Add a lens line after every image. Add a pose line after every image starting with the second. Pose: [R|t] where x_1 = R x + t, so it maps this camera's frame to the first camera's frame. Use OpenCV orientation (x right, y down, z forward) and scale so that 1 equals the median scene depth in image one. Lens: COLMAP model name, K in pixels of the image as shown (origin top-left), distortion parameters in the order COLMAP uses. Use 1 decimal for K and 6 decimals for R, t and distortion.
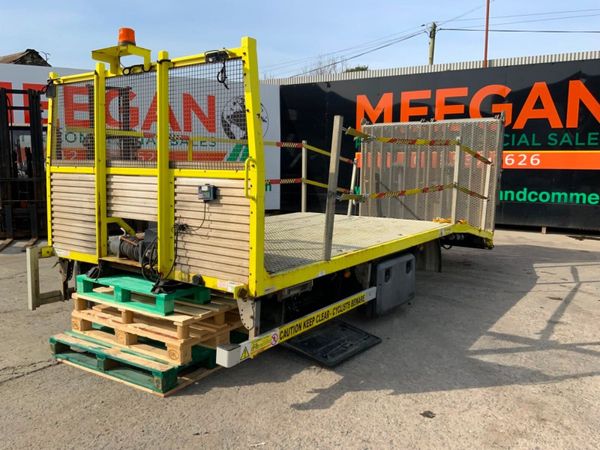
lens RADIAL K [[502.9, 0, 301.1], [0, 502.9, 225.2], [0, 0, 1]] dist [0.057064, -0.120627]
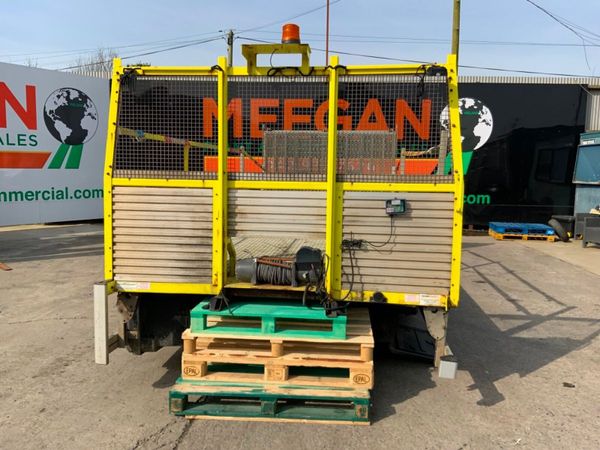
lens RADIAL K [[502.9, 0, 301.3], [0, 502.9, 222.9], [0, 0, 1]] dist [0.057064, -0.120627]
pose [[0.878258, -0.047225, 0.475849, -0.726477], [0.050619, 0.998702, 0.005690, -0.042747], [-0.475500, 0.019089, 0.879509, 0.201561]]
